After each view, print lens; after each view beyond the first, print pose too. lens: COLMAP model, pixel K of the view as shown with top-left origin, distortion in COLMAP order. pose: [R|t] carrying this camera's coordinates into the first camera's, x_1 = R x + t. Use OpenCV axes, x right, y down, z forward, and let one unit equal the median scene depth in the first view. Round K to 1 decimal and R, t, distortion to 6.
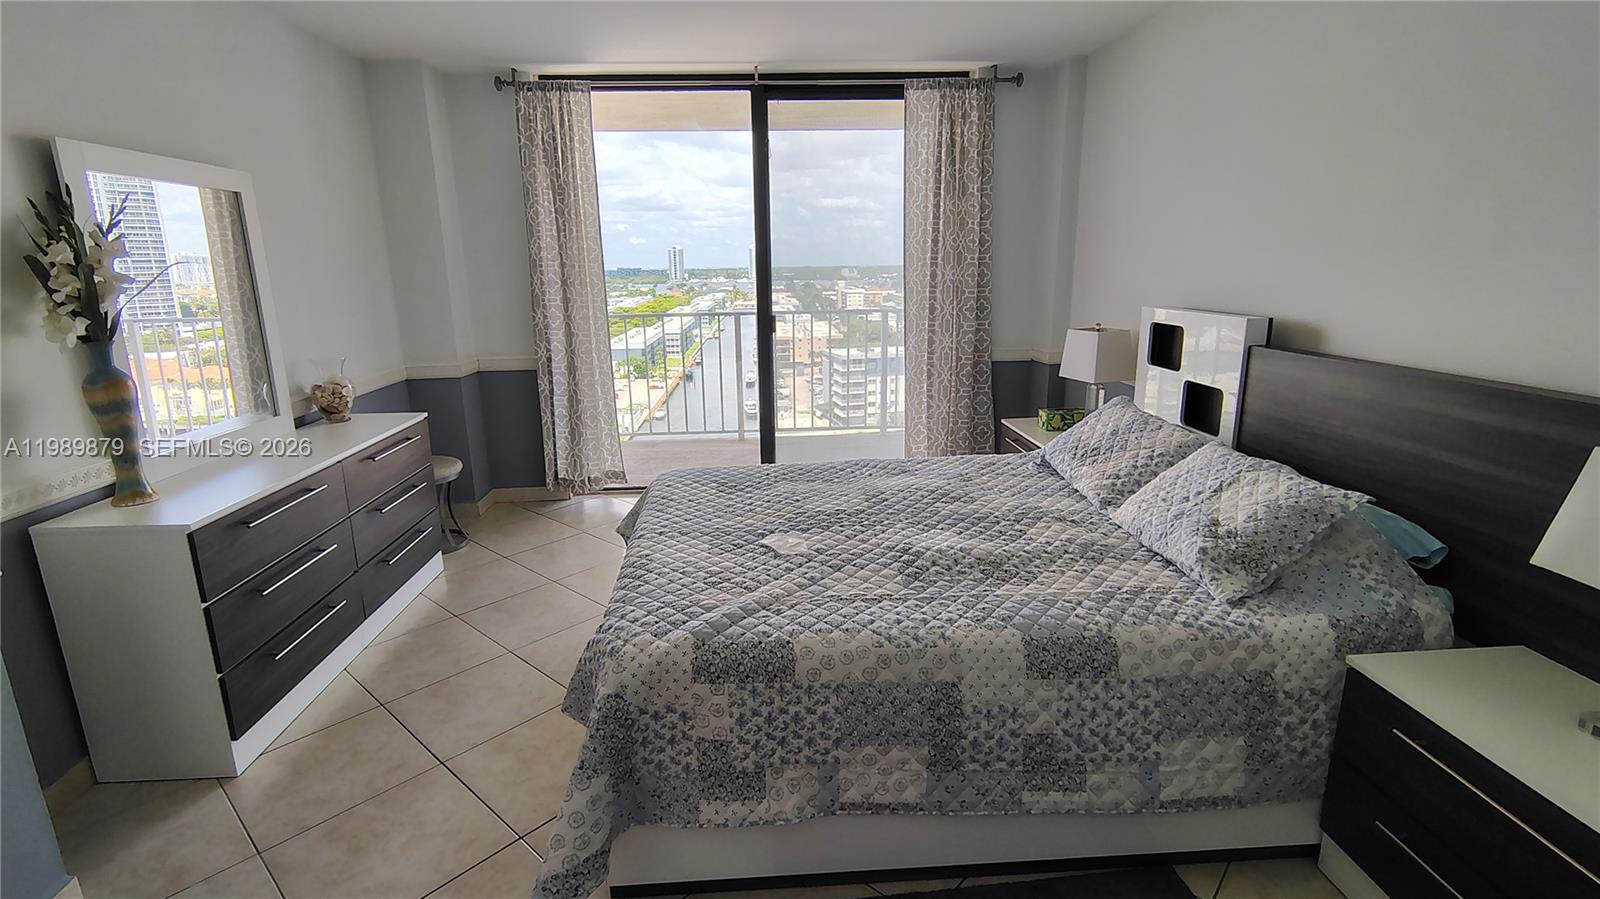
lens RADIAL K [[748.7, 0, 795.5], [0, 748.7, 450.9], [0, 0, 1]] dist [-0.003737, 0.001774]
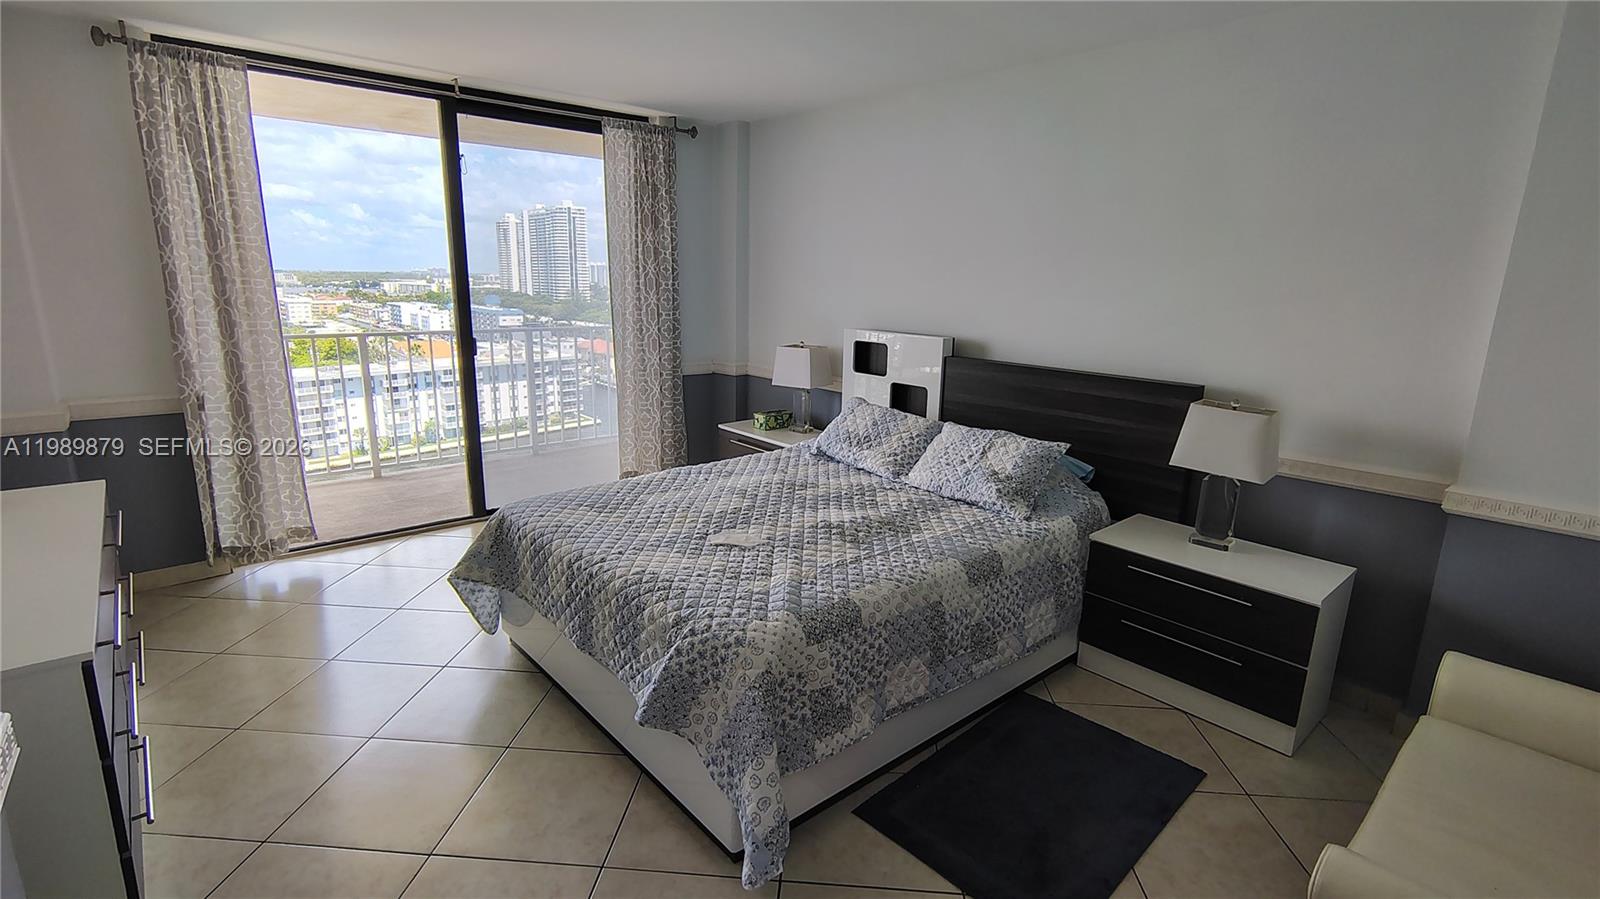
lens RADIAL K [[748.7, 0, 793.0], [0, 748.7, 451.2], [0, 0, 1]] dist [-0.003737, 0.001774]
pose [[0.792772, -0.105992, 0.600232, -0.361528], [0.114848, 0.993101, 0.023678, -0.016930], [-0.598601, 0.050164, 0.799475, 0.006197]]
